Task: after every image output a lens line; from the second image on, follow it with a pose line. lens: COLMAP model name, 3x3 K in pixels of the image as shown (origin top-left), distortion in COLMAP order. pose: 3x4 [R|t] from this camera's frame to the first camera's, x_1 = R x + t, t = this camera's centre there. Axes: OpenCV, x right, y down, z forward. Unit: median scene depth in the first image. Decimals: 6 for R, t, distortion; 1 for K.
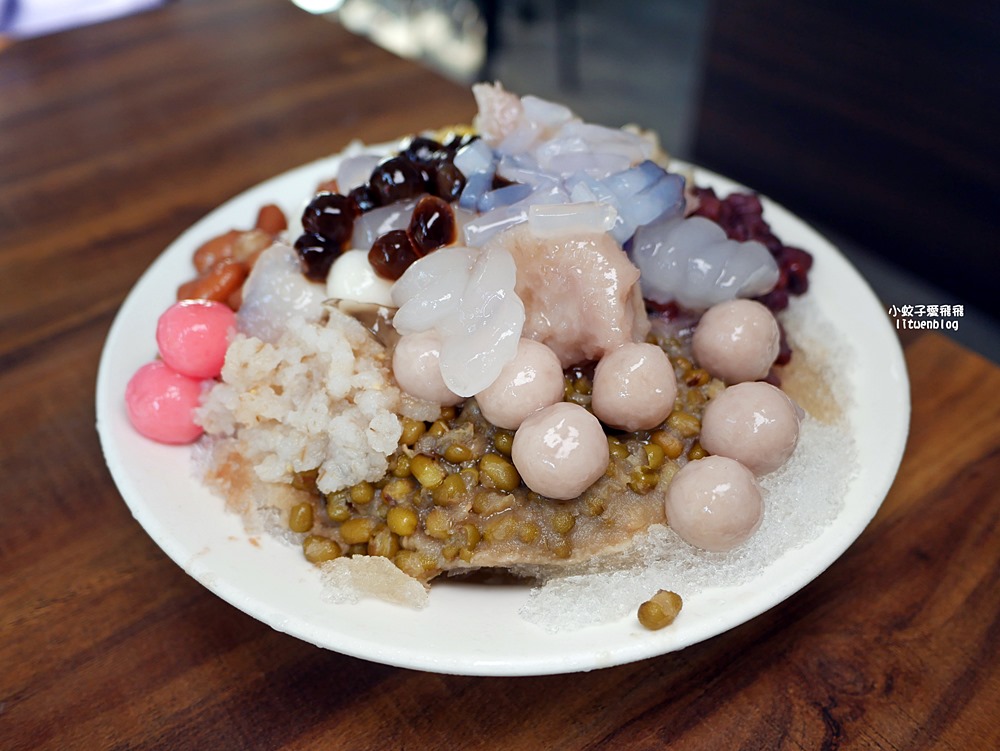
lens RADIAL K [[839.0, 0, 500.0], [0, 839.0, 375.5], [0, 0, 1]] dist [-0.037064, 0.006508]
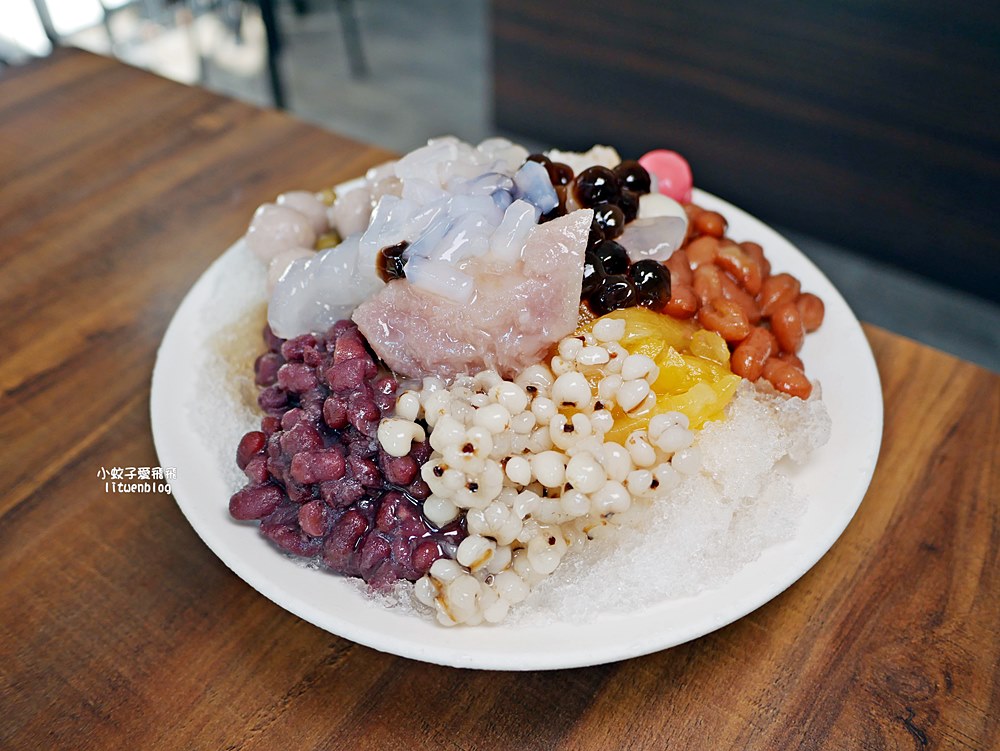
lens RADIAL K [[839.0, 0, 500.0], [0, 839.0, 375.5], [0, 0, 1]] dist [-0.037064, 0.006508]
pose [[0.962126, -0.198803, 0.186521, -0.233350], [0.193504, 0.980002, 0.046386, -0.195871], [-0.192012, -0.008536, 0.981355, 0.031423]]
